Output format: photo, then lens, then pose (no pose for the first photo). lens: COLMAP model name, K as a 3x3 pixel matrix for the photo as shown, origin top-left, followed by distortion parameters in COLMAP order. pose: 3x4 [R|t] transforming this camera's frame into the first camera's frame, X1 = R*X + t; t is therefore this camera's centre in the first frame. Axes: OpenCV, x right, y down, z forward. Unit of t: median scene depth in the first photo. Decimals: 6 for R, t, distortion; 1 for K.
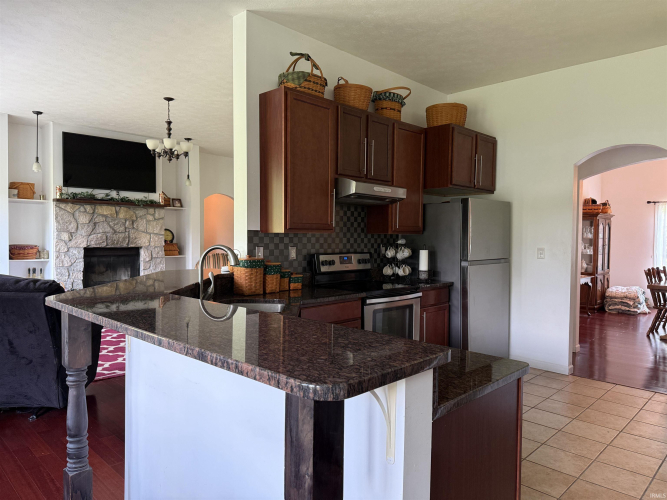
lens RADIAL K [[473.6, 0, 333.5], [0, 473.6, 250.0], [0, 0, 1]] dist [0.093109, -0.111265]
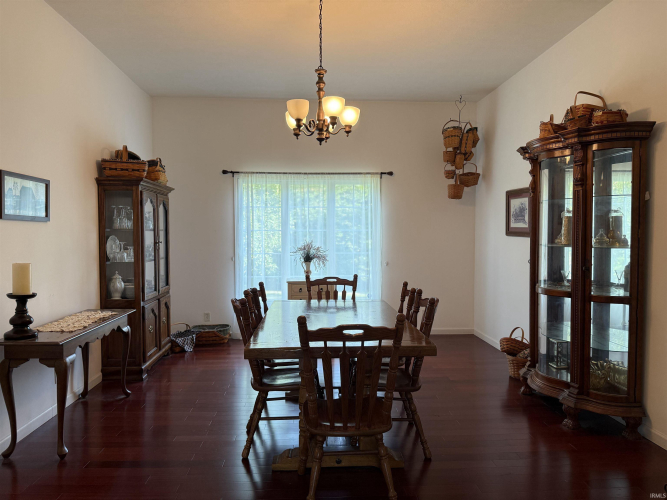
lens RADIAL K [[473.6, 0, 333.5], [0, 473.6, 250.0], [0, 0, 1]] dist [0.093109, -0.111265]
pose [[0.681420, -0.037466, 0.730933, 0.363536], [0.030027, 0.999279, 0.023228, -0.010083], [-0.731276, 0.006120, 0.682054, 0.588685]]
